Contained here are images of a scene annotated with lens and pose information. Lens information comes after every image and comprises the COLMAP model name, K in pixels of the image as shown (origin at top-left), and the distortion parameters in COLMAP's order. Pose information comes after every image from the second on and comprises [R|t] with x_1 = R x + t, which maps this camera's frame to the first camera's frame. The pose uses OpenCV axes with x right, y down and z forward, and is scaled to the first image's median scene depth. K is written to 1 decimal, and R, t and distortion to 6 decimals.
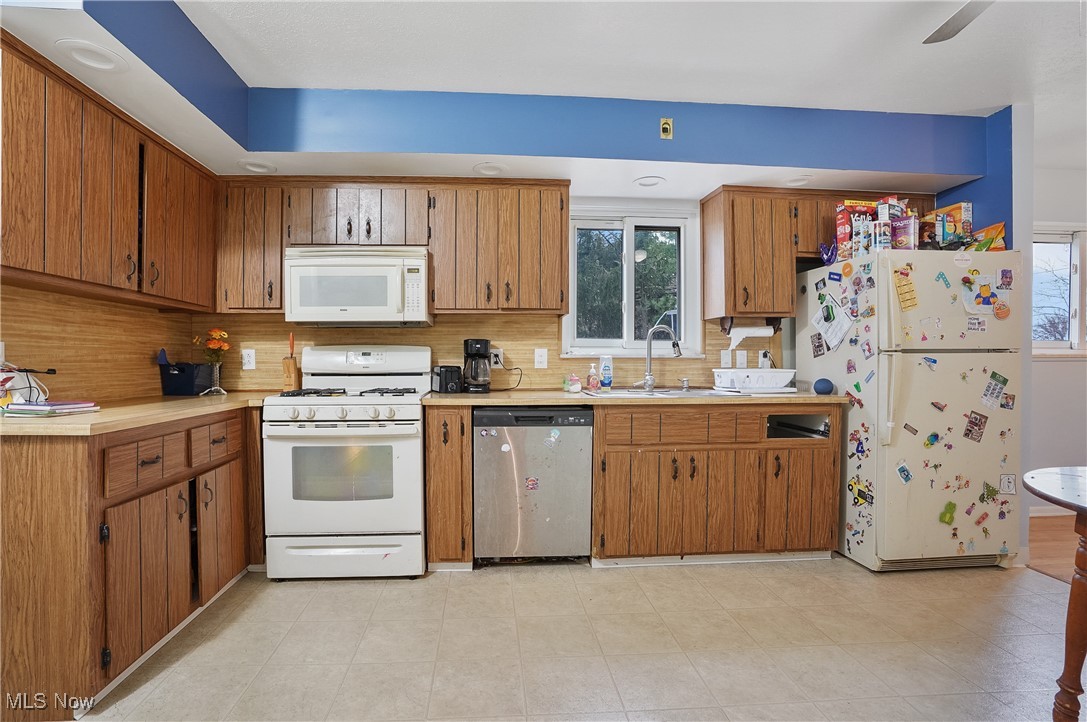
lens RADIAL K [[512.2, 0, 521.2], [0, 512.2, 361.2], [0, 0, 1]] dist [-0.071506, 0.027346]
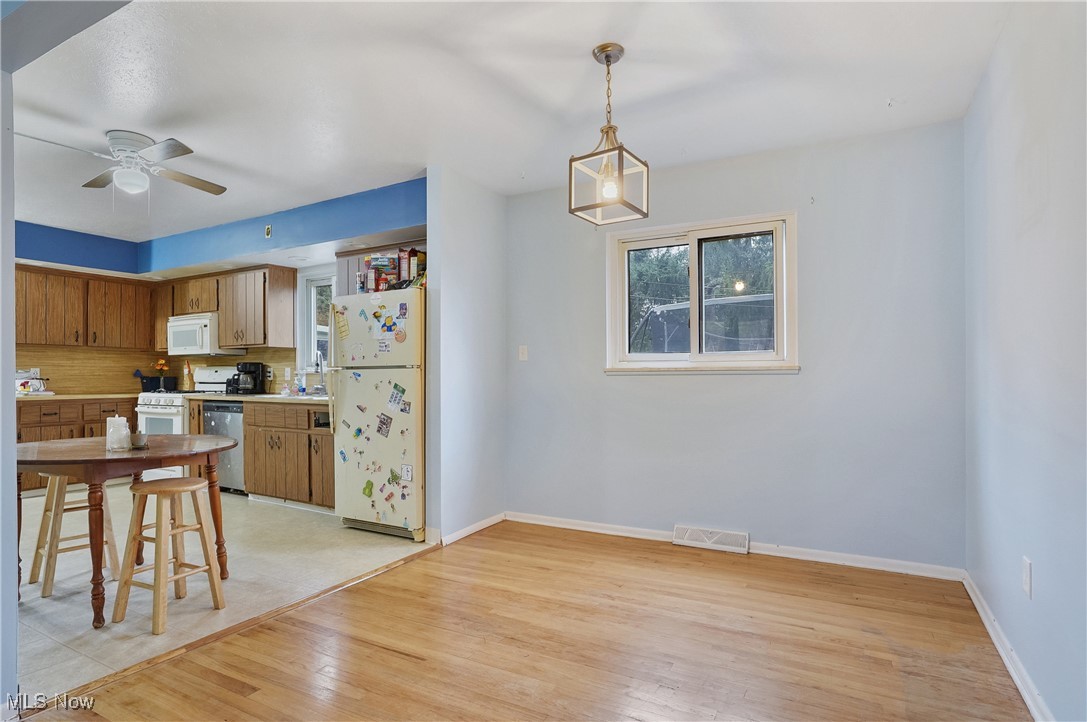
lens RADIAL K [[568.7, 0, 544.4], [0, 568.7, 377.8], [0, 0, 1]] dist [-0.056338, 0.029522]
pose [[0.843500, 0.001655, -0.537127, 1.966591], [-0.000258, 0.999996, 0.002676, 0.002472], [0.537129, -0.002118, 0.843497, -0.039079]]
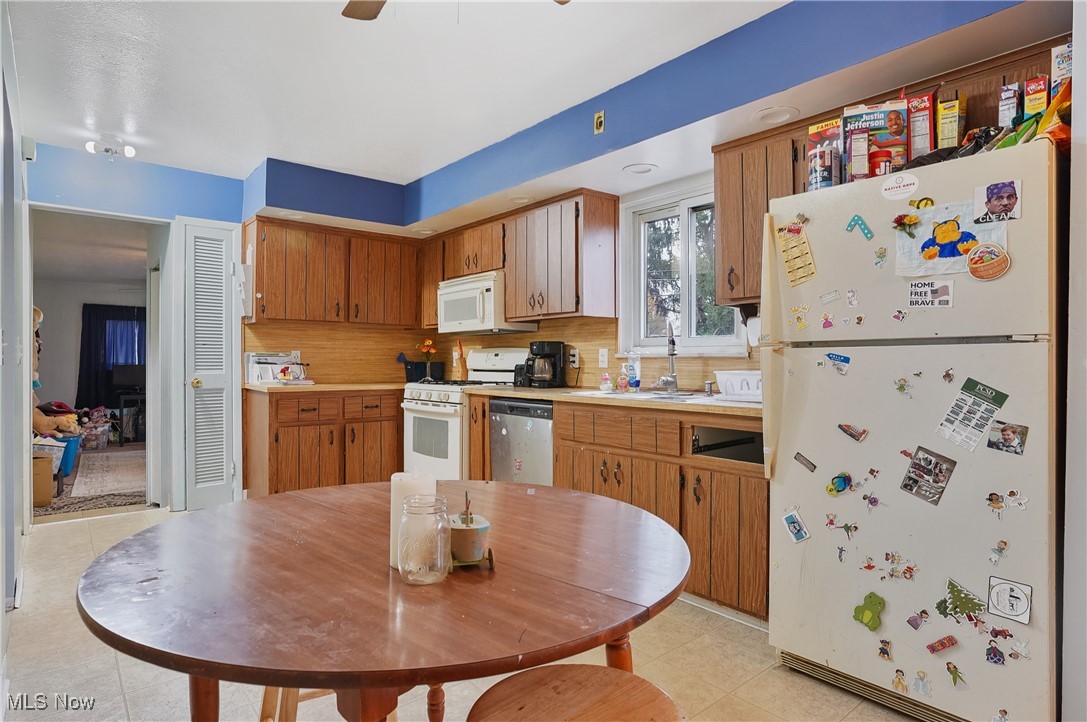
lens RADIAL K [[597.3, 0, 543.5], [0, 597.3, 361.0], [0, 0, 1]] dist [-0.060120, 0.039277]
pose [[0.590861, 0.000679, -0.806773, 1.134067], [-0.003999, 0.999990, -0.002087, 0.004611], [0.806763, 0.004459, 0.590858, 0.231152]]
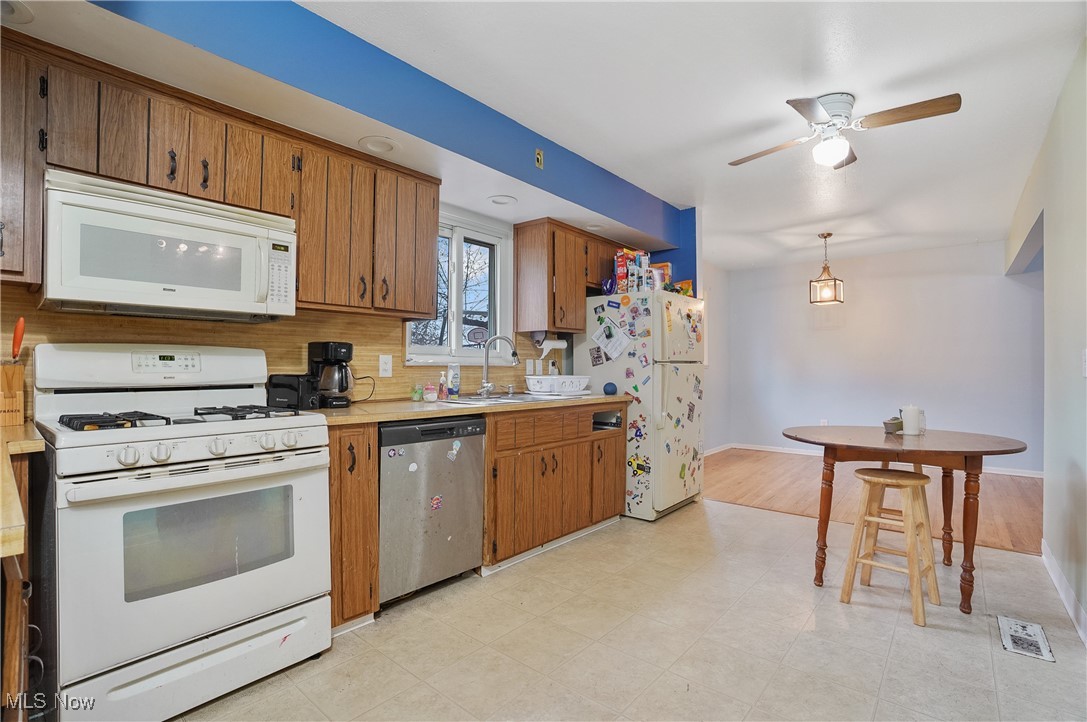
lens RADIAL K [[503.2, 0, 543.5], [0, 503.2, 361.0], [0, 0, 1]] dist [-0.070059, 0.027450]
pose [[0.696882, 0.011548, 0.717093, -0.478267], [-0.000449, 0.999877, -0.015665, -0.000327], [-0.717185, 0.010595, 0.696802, 0.230457]]
